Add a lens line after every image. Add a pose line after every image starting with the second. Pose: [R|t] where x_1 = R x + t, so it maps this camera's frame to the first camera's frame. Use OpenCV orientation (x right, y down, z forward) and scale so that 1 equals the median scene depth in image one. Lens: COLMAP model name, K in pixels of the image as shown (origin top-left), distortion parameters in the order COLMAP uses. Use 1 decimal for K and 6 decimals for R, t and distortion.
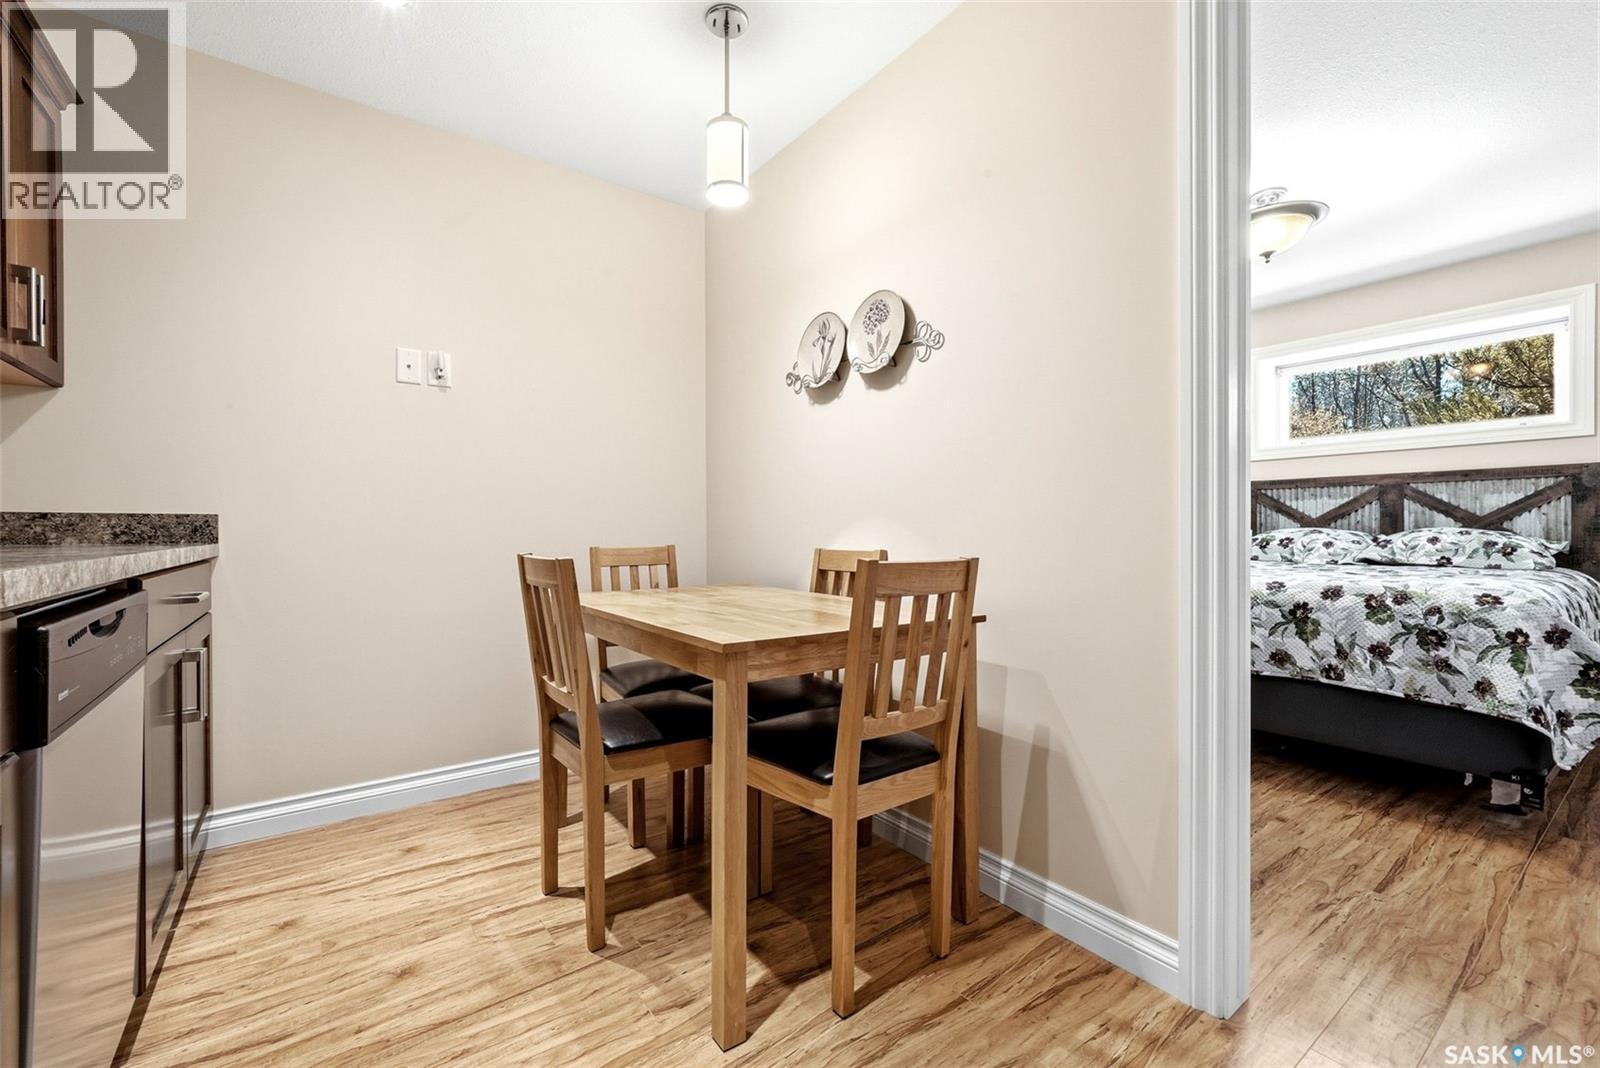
lens RADIAL K [[668.8, 0, 795.2], [0, 668.8, 532.5], [0, 0, 1]] dist [-0.019126, 0.008177]
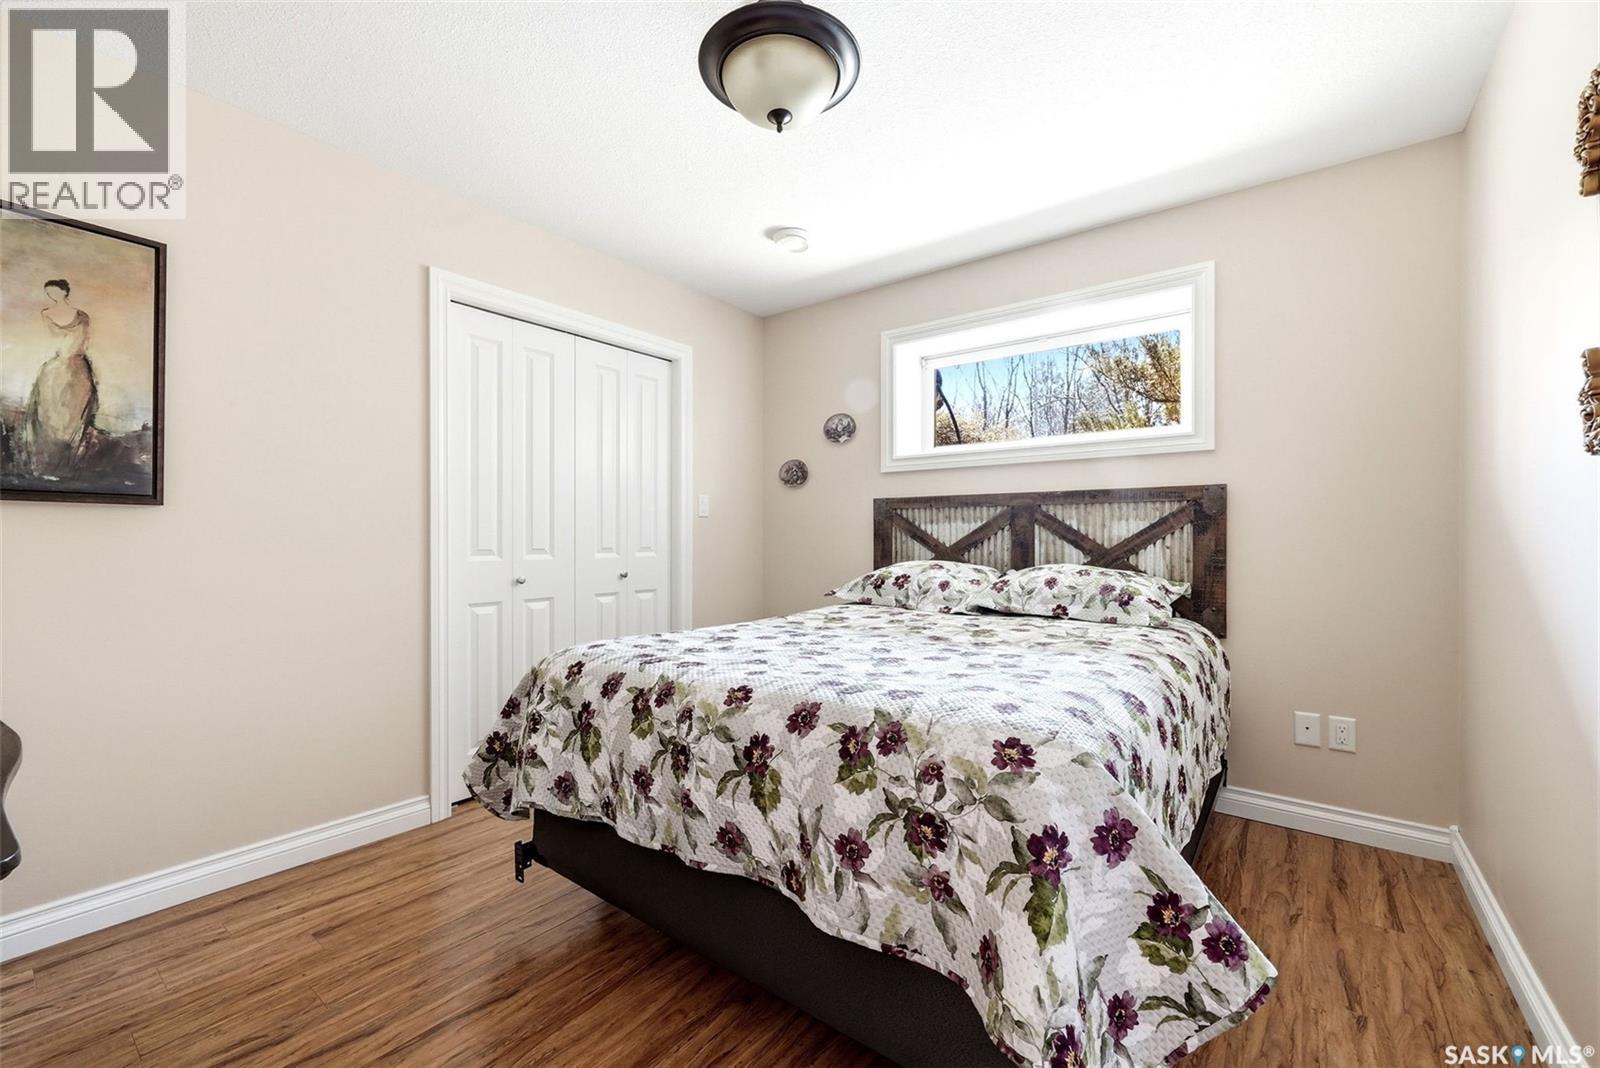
lens RADIAL K [[668.8, 0, 795.2], [0, 668.8, 532.5], [0, 0, 1]] dist [-0.019126, 0.008177]
pose [[0.958482, 0.005015, 0.285109, 0.507536], [-0.001813, 0.999932, -0.011491, -0.038567], [-0.285148, 0.010497, 0.958426, 0.385067]]
